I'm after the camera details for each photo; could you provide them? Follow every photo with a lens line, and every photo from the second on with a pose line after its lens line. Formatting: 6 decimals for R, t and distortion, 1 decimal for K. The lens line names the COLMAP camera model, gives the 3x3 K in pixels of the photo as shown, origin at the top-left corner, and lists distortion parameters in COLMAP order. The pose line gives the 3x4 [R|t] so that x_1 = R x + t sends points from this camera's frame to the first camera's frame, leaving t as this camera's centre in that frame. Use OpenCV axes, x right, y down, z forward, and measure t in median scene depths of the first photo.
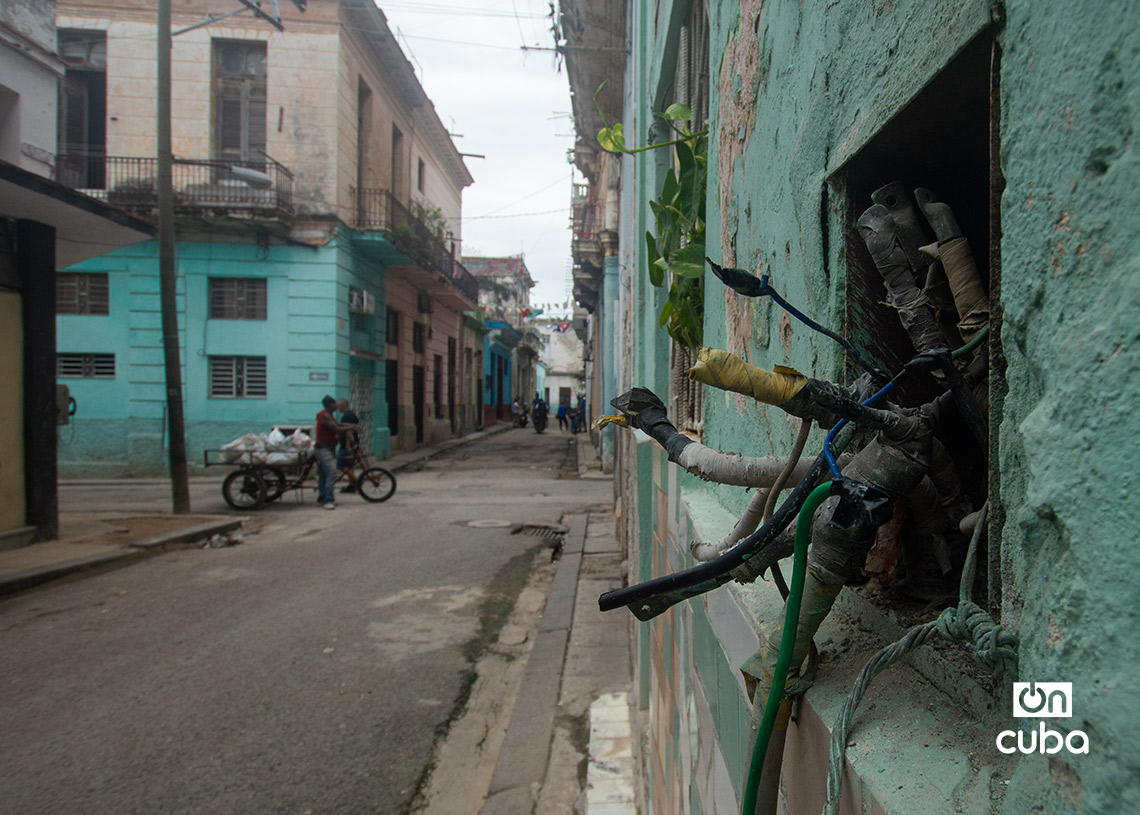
lens RADIAL K [[554.1, 0, 570.0], [0, 554.1, 407.5], [0, 0, 1]] dist [0.000876, 0.000066]
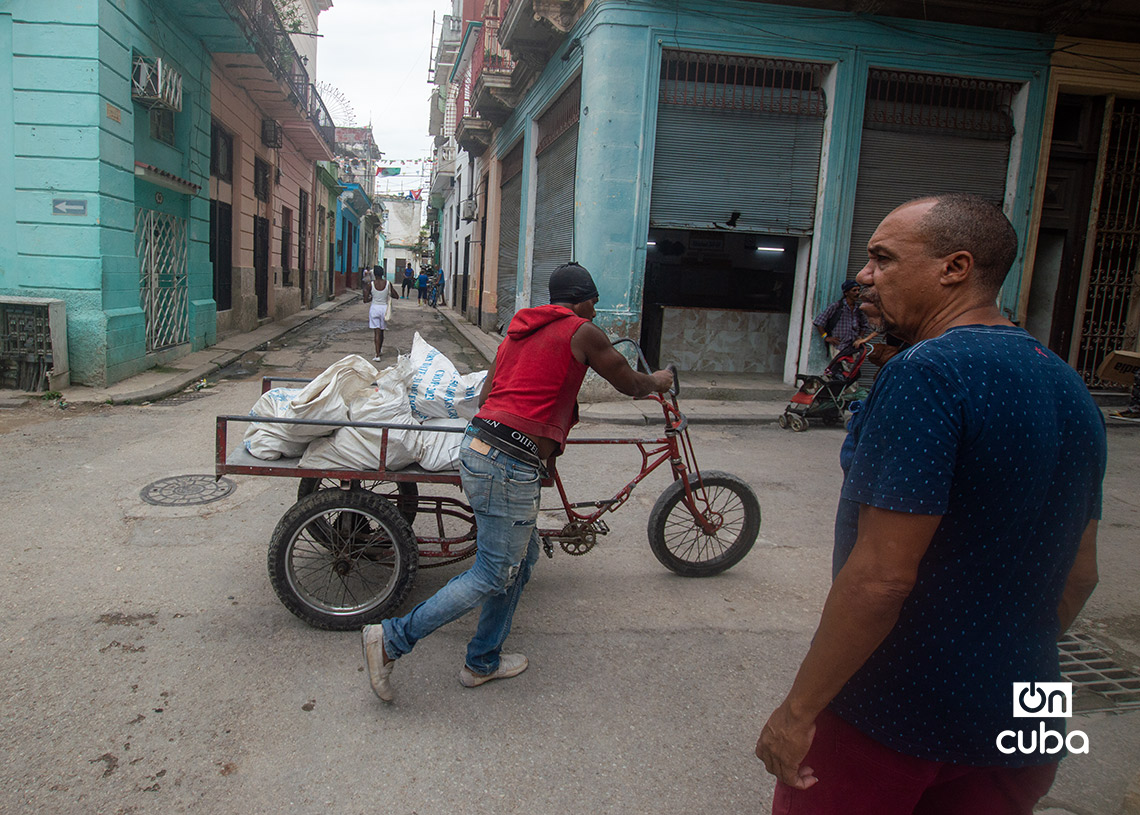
lens RADIAL K [[1092.2, 0, 570.0], [0, 1092.2, 407.5], [0, 0, 1]] dist [0.002133, 0.007056]
pose [[0.998858, 0.042502, 0.021842, 0.175548], [-0.044645, 0.992994, 0.109402, 0.002830], [-0.017039, -0.110252, 0.993758, -0.721500]]
